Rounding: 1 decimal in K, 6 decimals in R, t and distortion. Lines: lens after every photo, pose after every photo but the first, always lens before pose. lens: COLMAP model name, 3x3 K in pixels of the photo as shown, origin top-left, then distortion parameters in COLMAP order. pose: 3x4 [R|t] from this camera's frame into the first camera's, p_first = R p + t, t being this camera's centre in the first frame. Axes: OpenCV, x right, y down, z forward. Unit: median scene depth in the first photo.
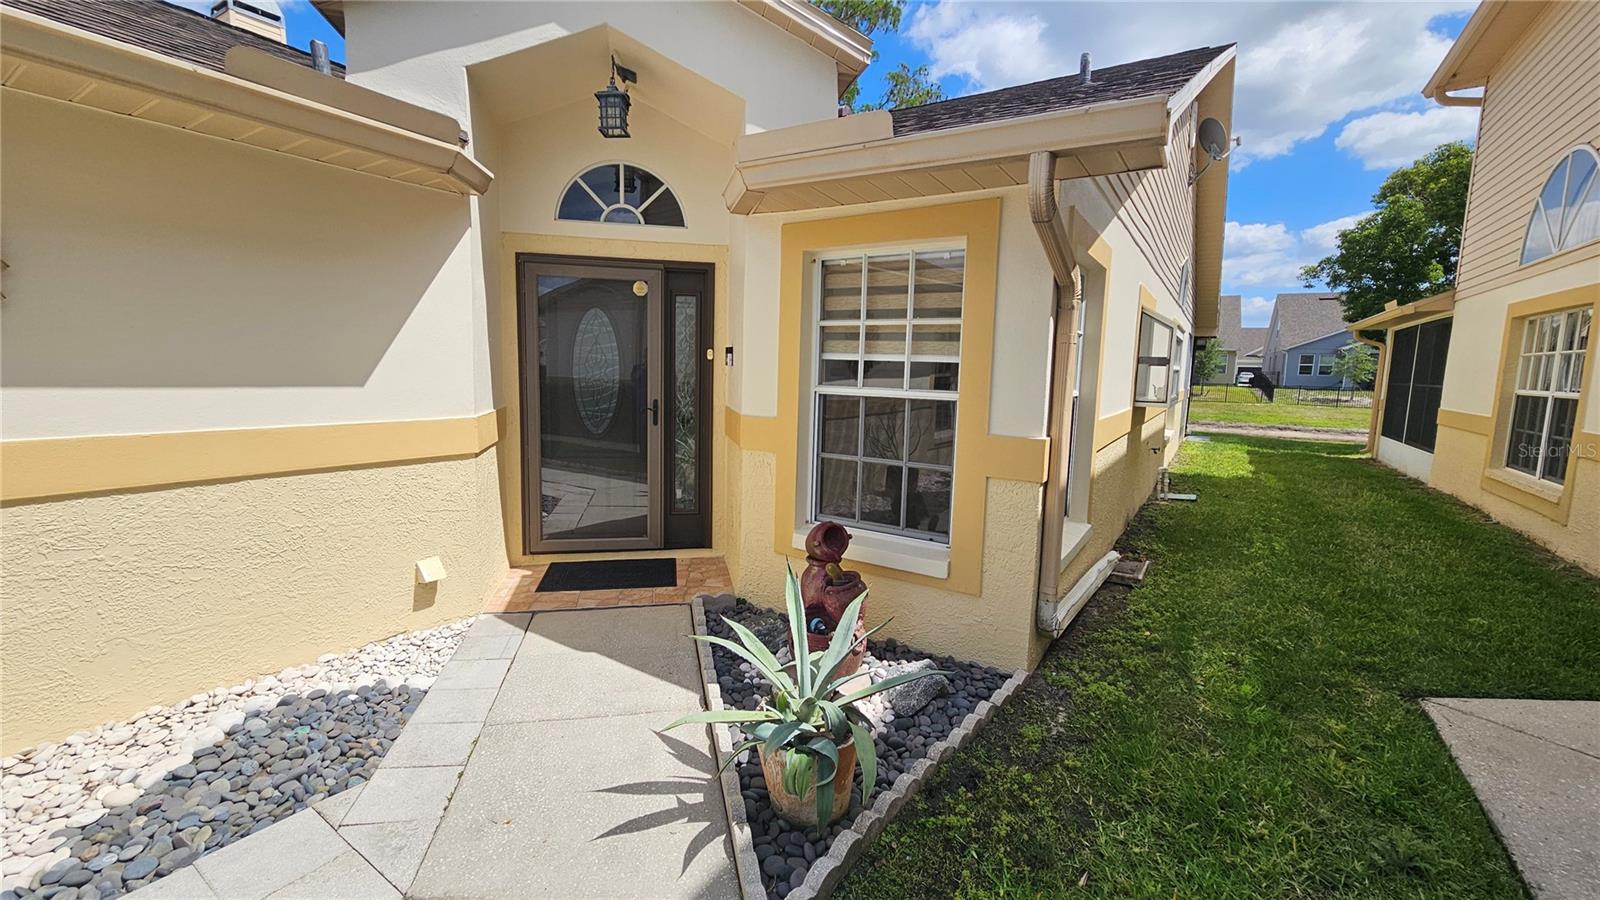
lens RADIAL K [[657.5, 0, 813.8], [0, 657.5, 444.5], [0, 0, 1]] dist [0.000298, 0.000000]
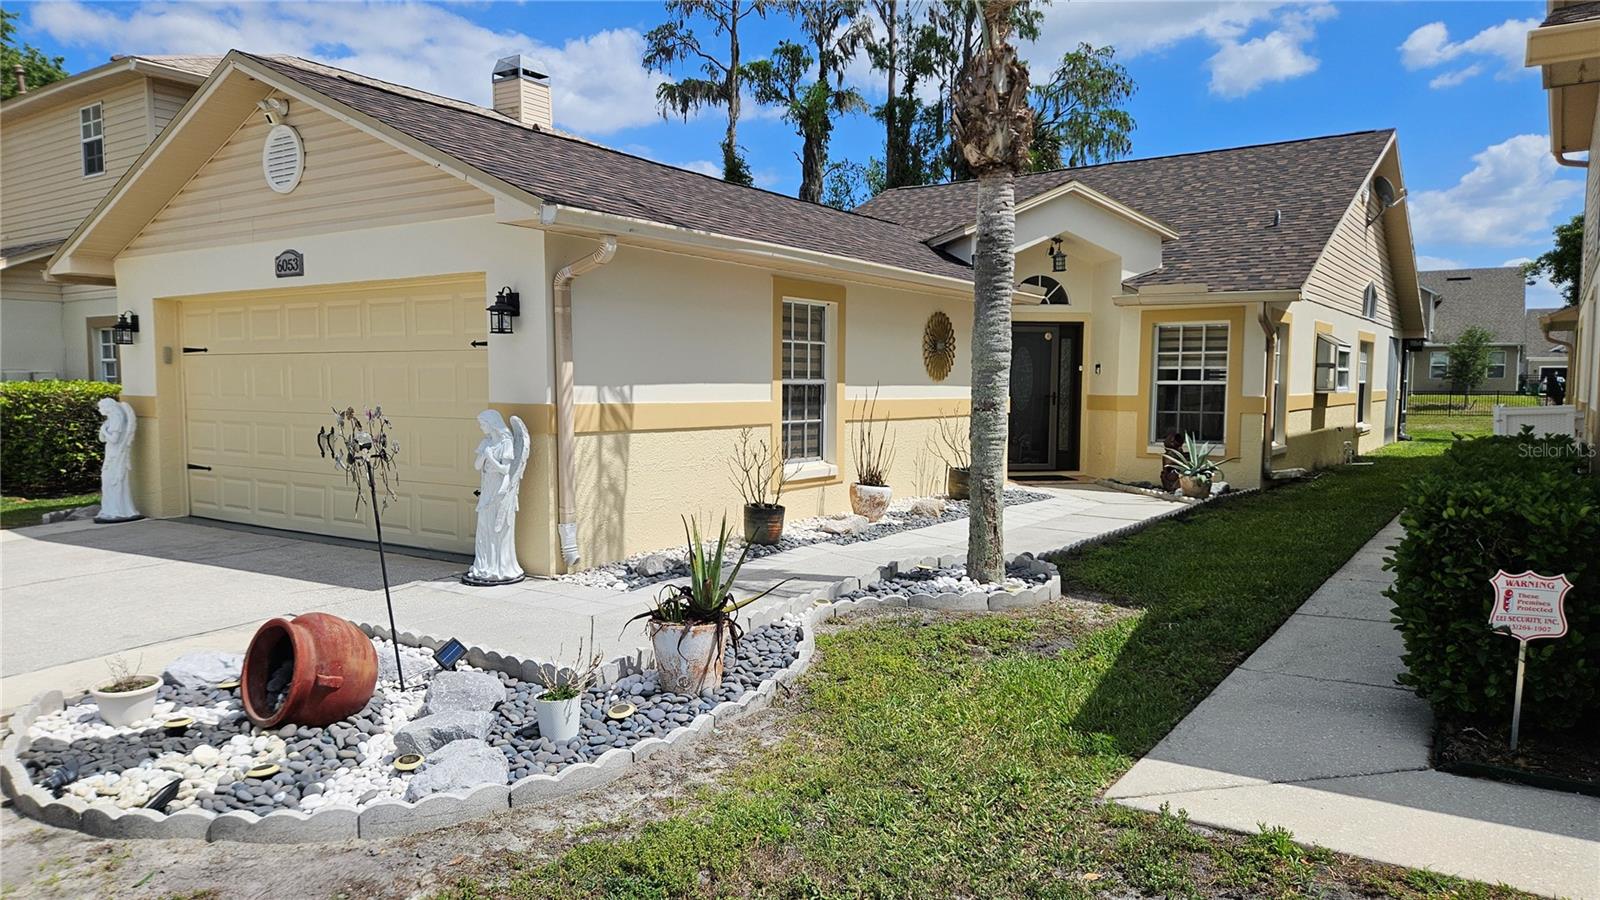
lens RADIAL K [[1068.8, 0, 788.5], [0, 1068.8, 458.0], [0, 0, 1]] dist [0.069213, -0.055867]
pose [[0.998336, -0.017529, -0.054939, -1.073850], [0.014778, 0.998636, -0.050073, 0.345718], [0.055742, 0.049178, 0.997233, -2.779308]]
